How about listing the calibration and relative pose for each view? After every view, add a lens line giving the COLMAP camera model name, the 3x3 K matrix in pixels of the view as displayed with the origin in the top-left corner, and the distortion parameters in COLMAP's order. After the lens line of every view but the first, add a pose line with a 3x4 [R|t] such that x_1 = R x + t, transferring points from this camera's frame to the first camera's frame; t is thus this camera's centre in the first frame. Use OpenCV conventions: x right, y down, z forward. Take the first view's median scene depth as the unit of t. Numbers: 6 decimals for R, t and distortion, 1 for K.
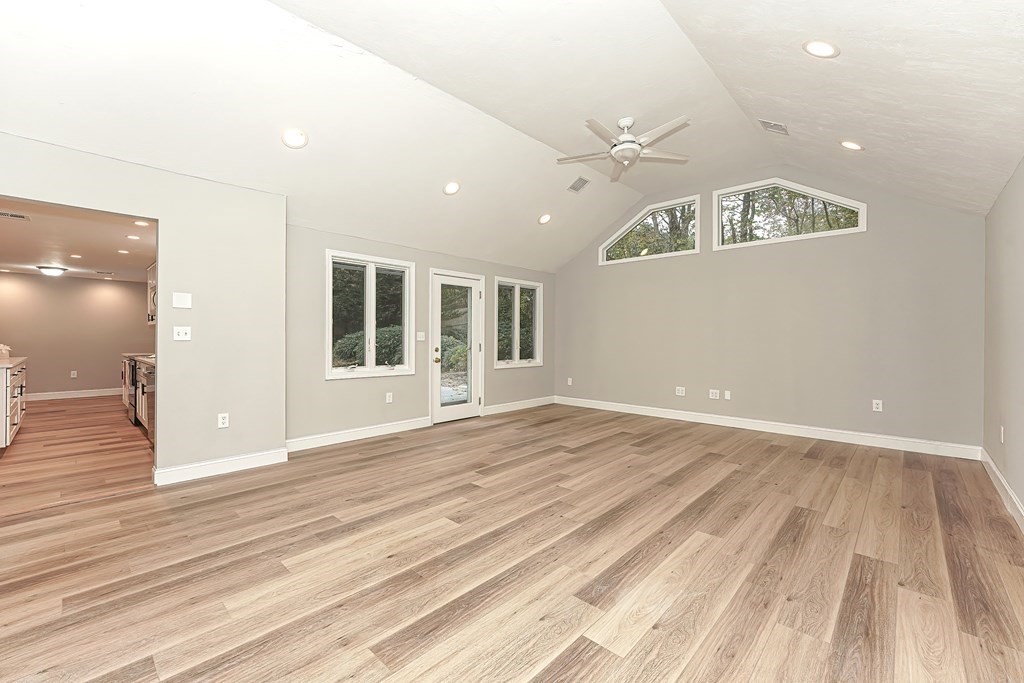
lens RADIAL K [[404.0, 0, 512.3], [0, 404.0, 333.0], [0, 0, 1]] dist [-0.002598, -0.000140]
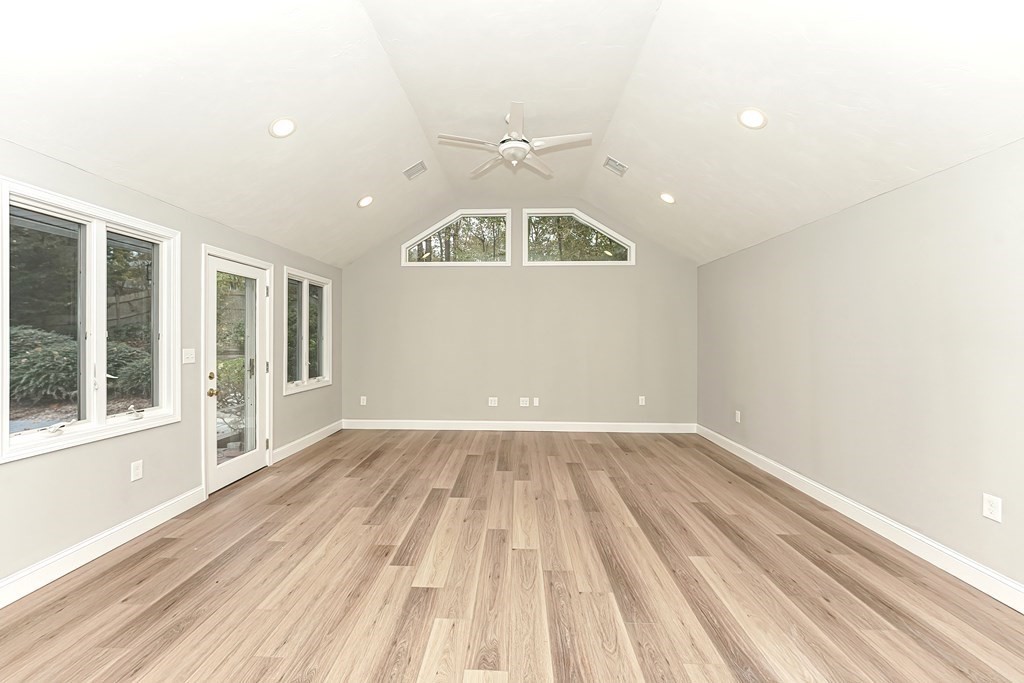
lens RADIAL K [[411.6, 0, 496.2], [0, 411.6, 333.5], [0, 0, 1]] dist [-0.006929, 0.000346]
pose [[0.772796, 0.006178, 0.634625, -0.372977], [-0.007491, 0.999972, -0.000612, -0.039848], [-0.634610, -0.004281, 0.772820, 0.342844]]
